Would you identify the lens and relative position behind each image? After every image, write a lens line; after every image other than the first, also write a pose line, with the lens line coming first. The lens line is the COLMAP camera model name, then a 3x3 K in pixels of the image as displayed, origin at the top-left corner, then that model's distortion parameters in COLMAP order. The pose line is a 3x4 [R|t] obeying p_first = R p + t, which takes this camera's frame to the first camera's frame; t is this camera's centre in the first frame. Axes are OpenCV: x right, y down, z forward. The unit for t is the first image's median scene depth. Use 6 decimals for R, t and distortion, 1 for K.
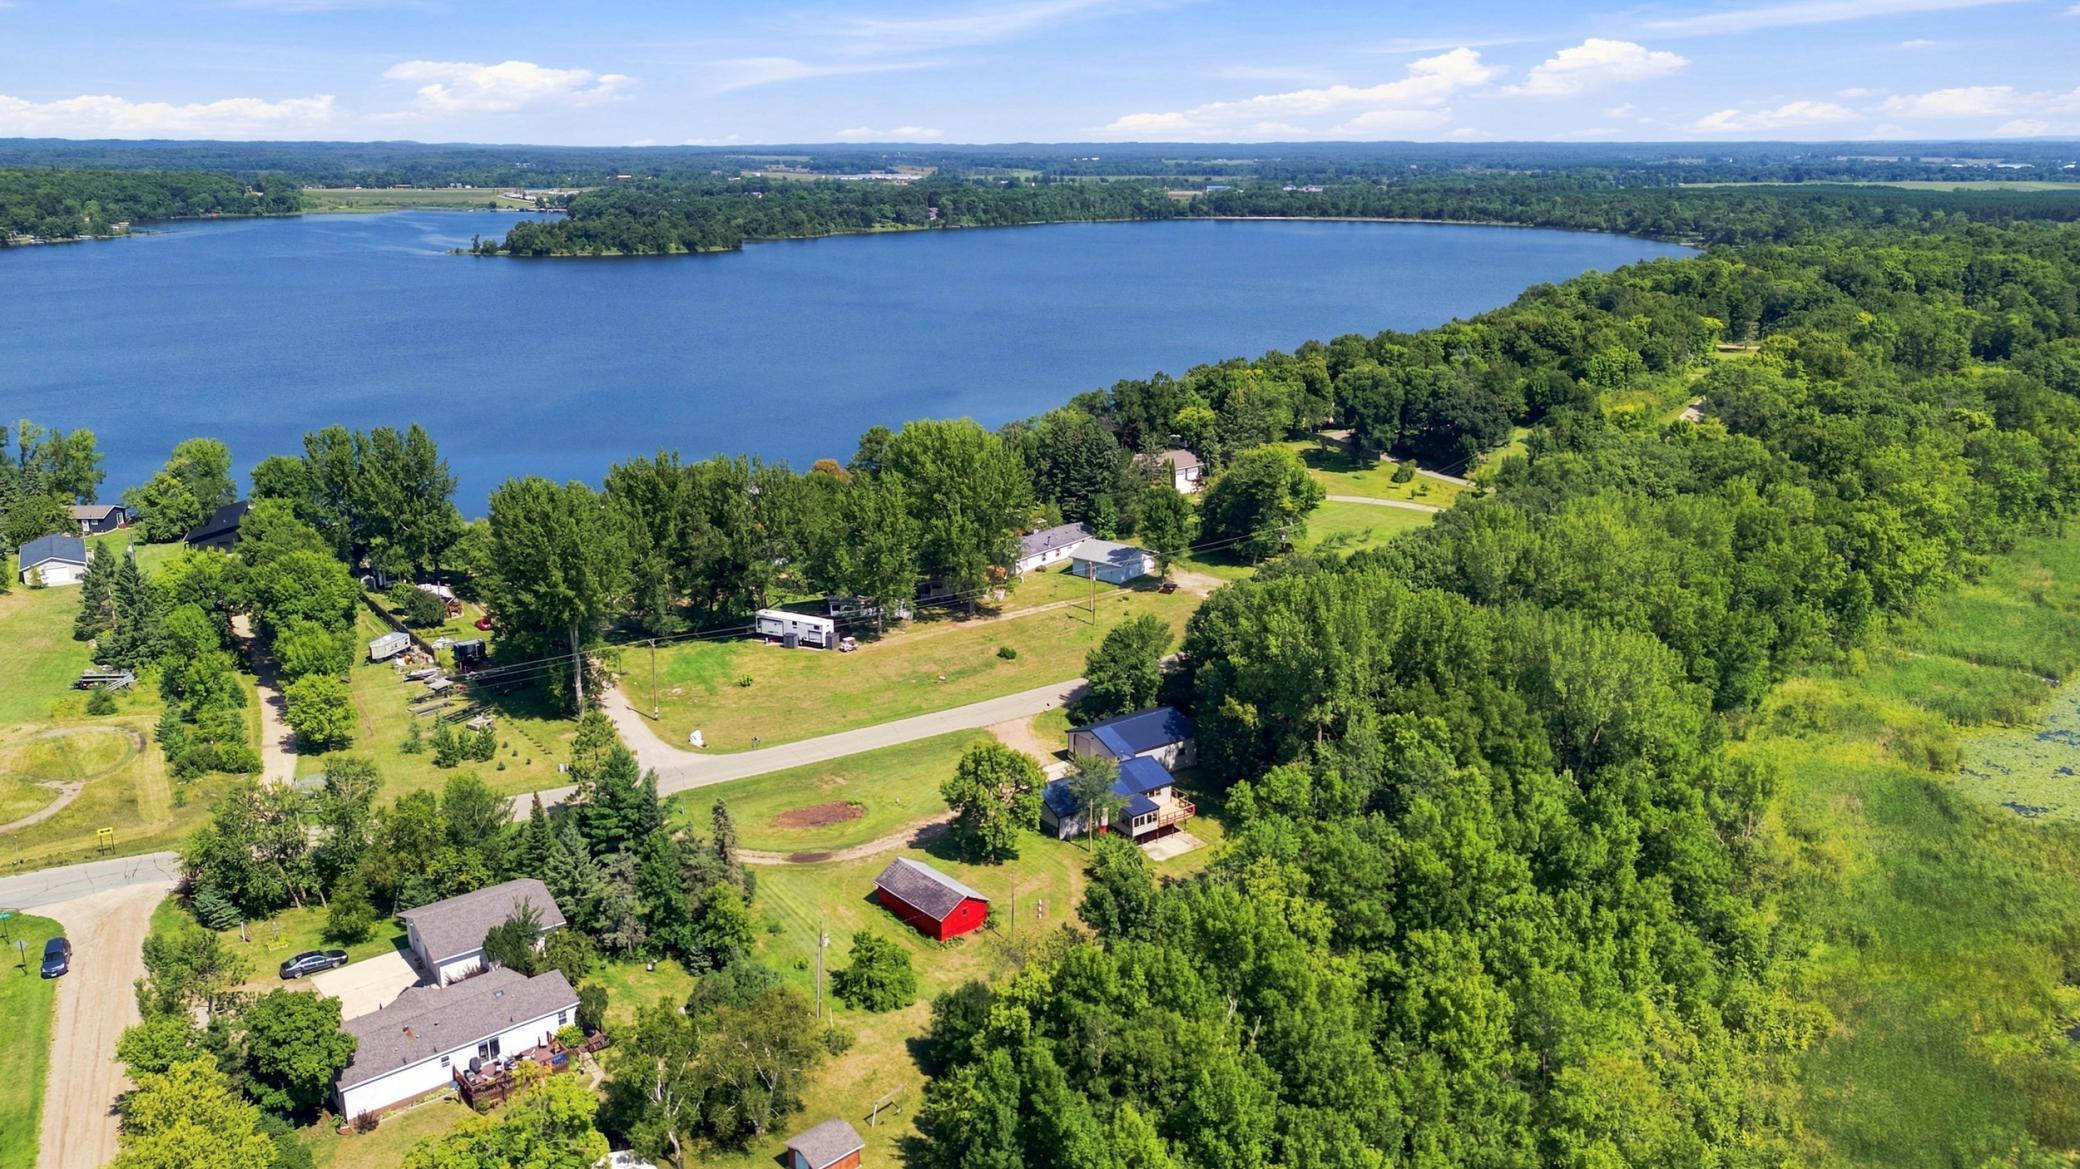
lens RADIAL K [[1524.3, 0, 1040.0], [0, 1524.3, 584.5], [0, 0, 1]] dist [0.070932, -0.059566]
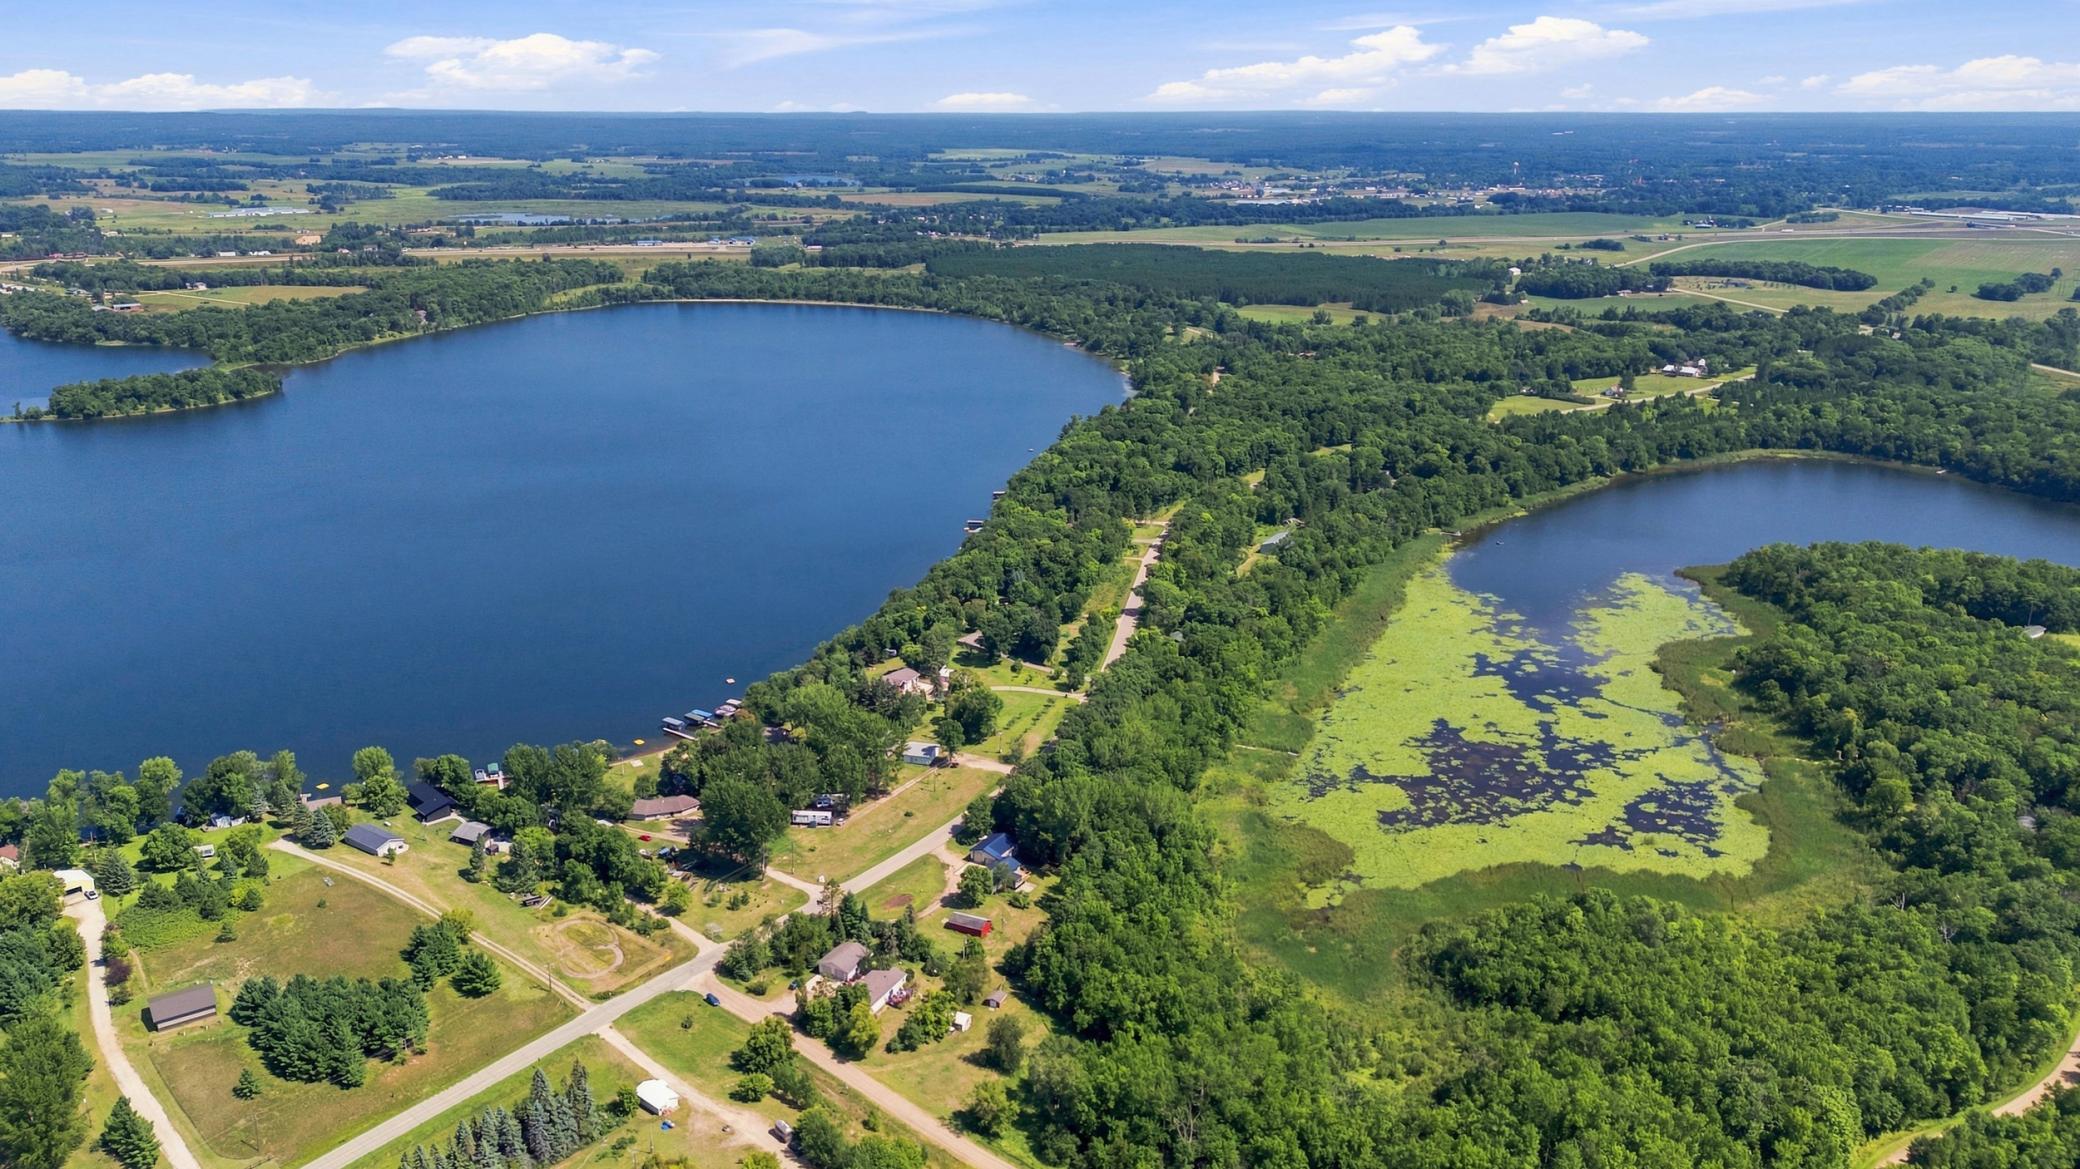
lens RADIAL K [[1524.3, 0, 1040.0], [0, 1524.3, 584.5], [0, 0, 1]] dist [0.070932, -0.059566]
pose [[0.921769, -0.110174, 0.371758, -0.644052], [0.103160, 0.993909, 0.038773, -0.360460], [-0.373766, 0.002611, 0.927520, -1.180429]]
